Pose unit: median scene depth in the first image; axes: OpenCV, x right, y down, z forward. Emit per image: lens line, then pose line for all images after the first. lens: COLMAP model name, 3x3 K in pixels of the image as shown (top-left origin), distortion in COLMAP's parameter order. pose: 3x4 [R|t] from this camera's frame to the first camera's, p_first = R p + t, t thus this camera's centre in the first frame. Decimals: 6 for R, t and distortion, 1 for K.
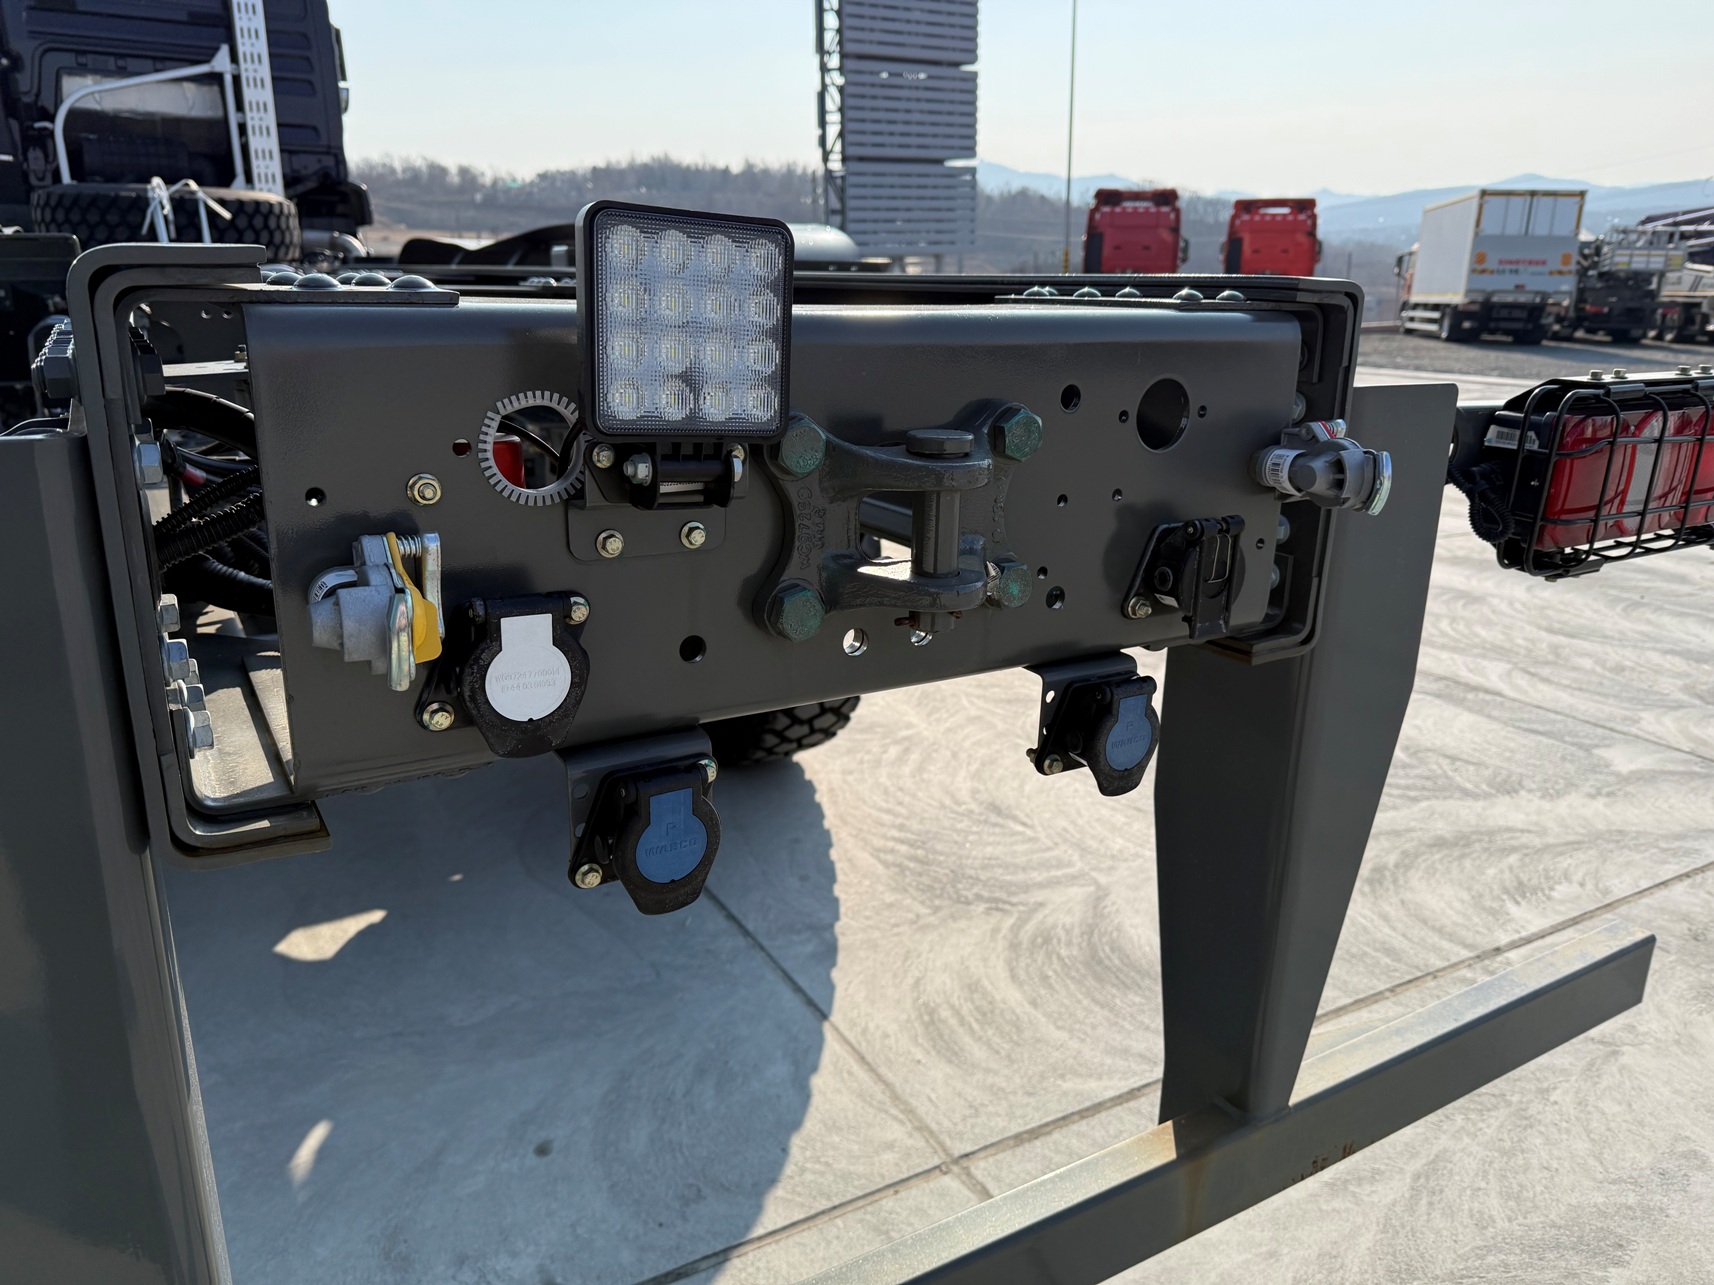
lens RADIAL K [[1196.0, 0, 866.2], [0, 1196.0, 634.5], [0, 0, 1]] dist [0.073557, -0.095848]
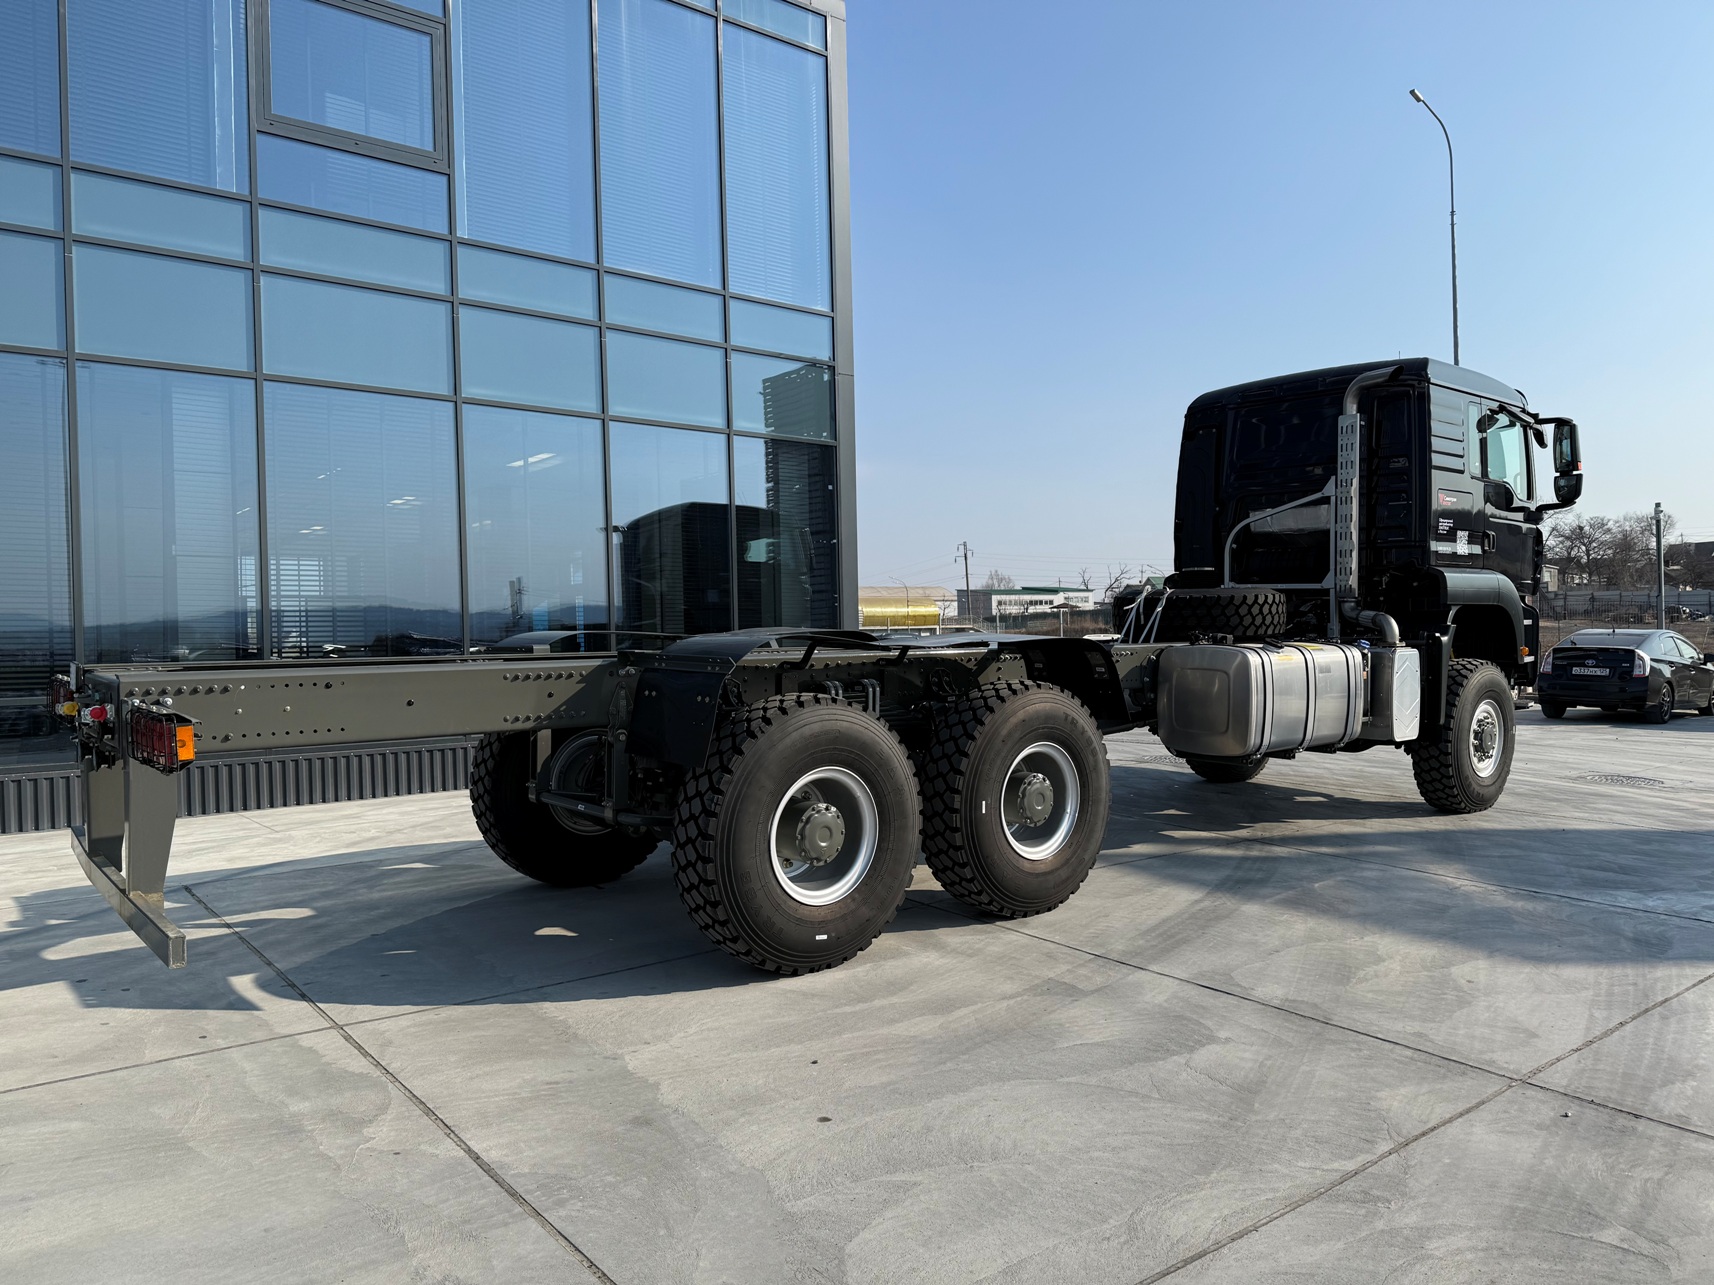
lens RADIAL K [[1196.0, 0, 866.2], [0, 1196.0, 634.5], [0, 0, 1]] dist [0.073557, -0.095848]
pose [[0.119842, -0.018142, -0.992627, 1.531874], [-0.261432, 0.963968, -0.049181, -0.273910], [0.957753, 0.265398, 0.110781, 0.913953]]
